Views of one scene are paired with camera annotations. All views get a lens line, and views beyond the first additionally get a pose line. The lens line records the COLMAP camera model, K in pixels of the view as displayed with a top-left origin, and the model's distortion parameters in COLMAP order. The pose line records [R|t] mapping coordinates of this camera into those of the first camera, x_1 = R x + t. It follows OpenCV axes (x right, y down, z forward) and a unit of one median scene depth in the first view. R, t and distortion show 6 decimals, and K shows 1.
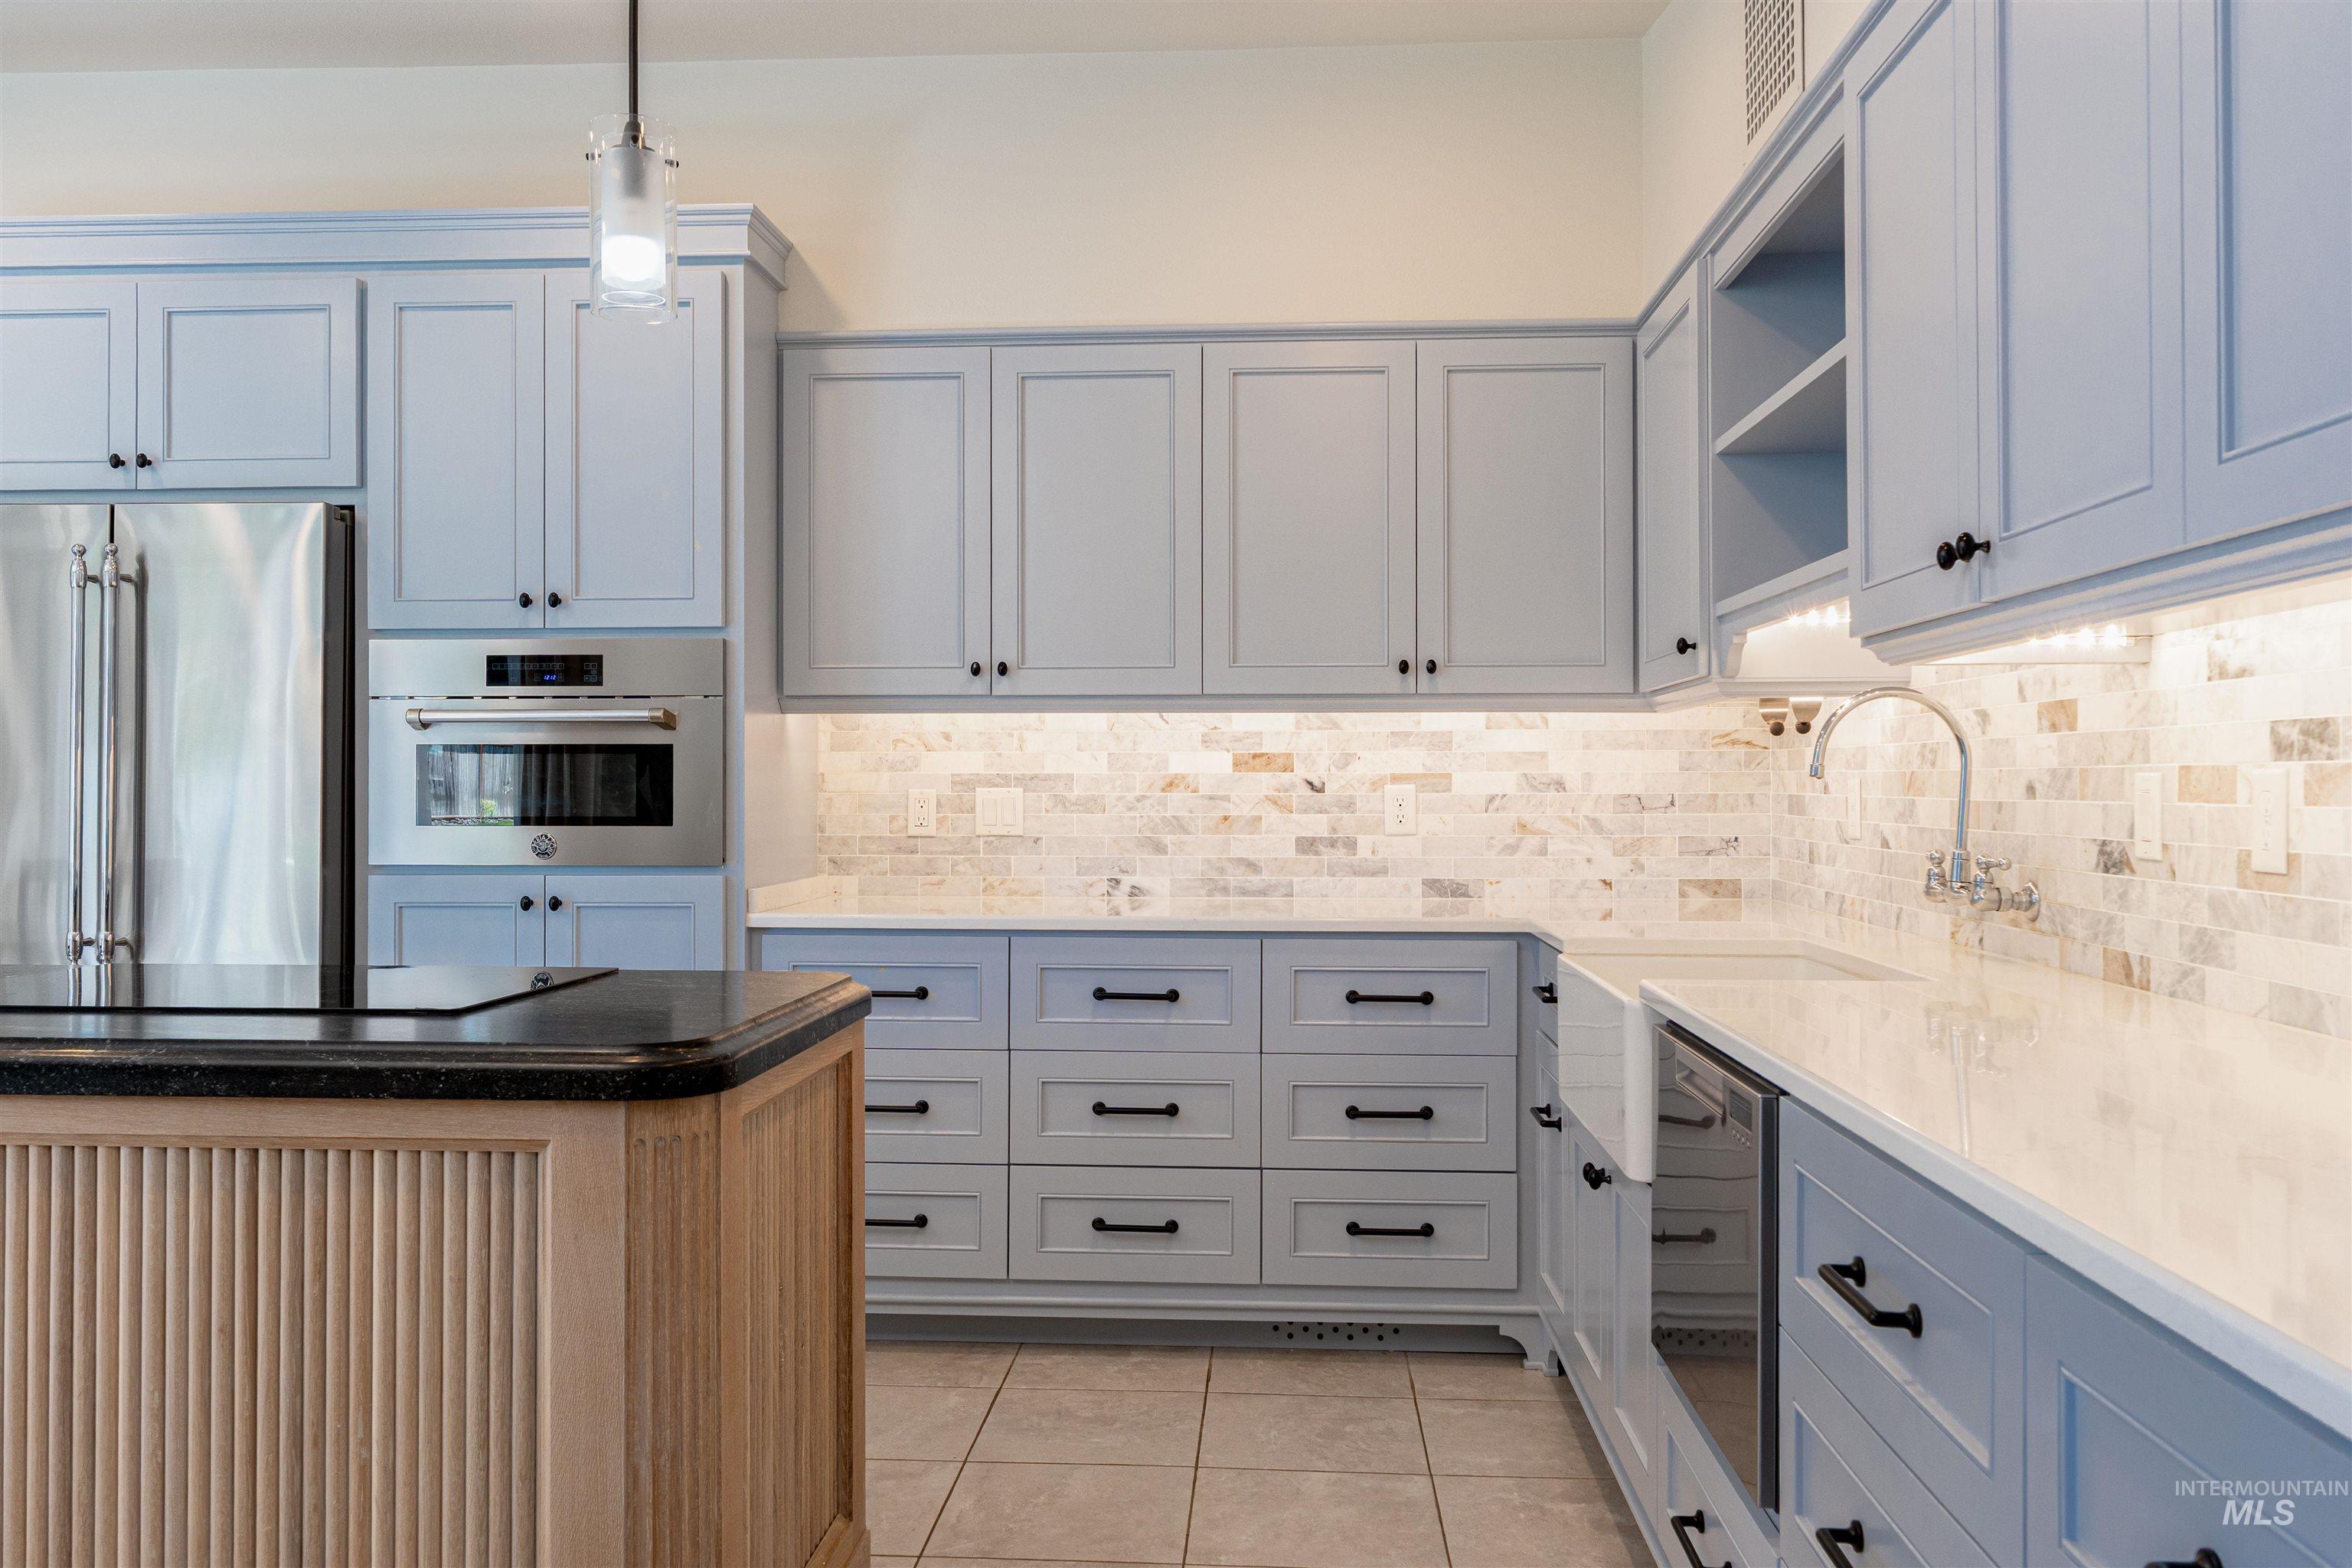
lens RADIAL K [[1863.5, 0, 1177.9], [0, 1863.5, 773.9], [0, 0, 1]] dist [0.000576, -0.004572]
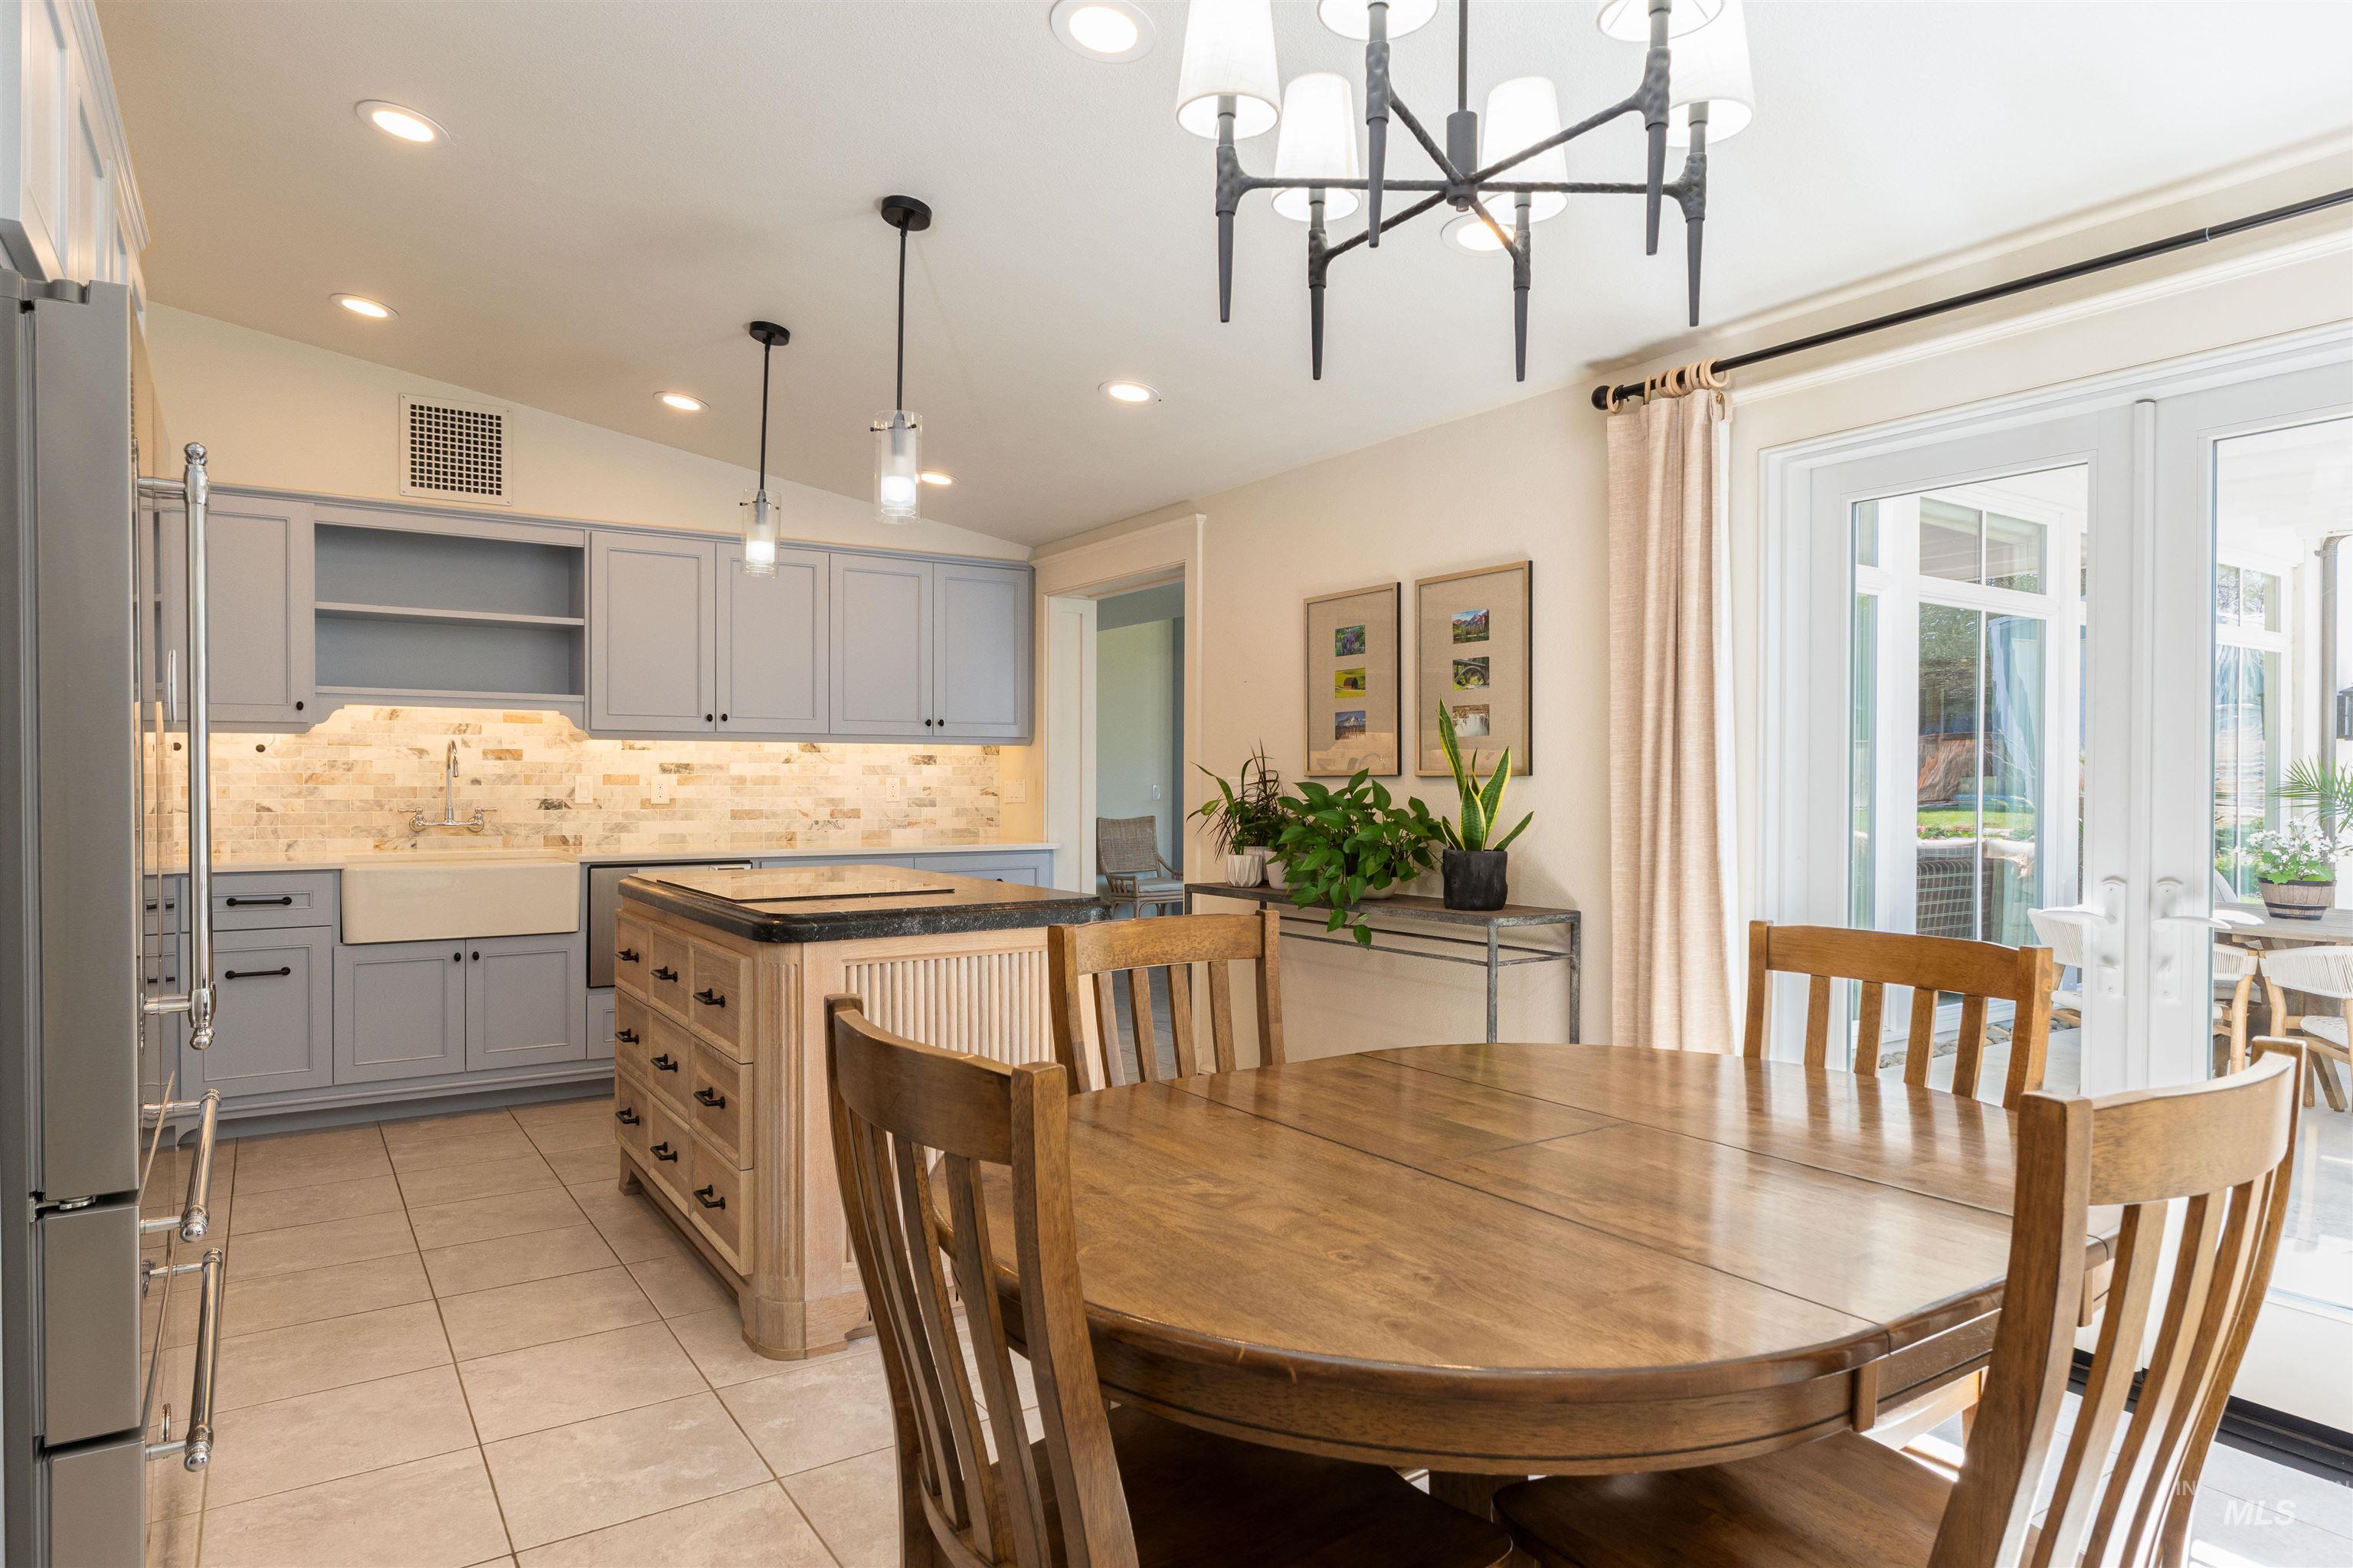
lens RADIAL K [[1363.2, 0, 1175.7], [0, 1363.2, 791.4], [0, 0, 1]] dist [0.000366, 0.000103]
pose [[-0.601651, -0.006920, 0.798729, -1.176958], [-0.006529, 0.999972, 0.003746, 0.005933], [-0.798733, -0.002961, -0.601679, 0.971020]]
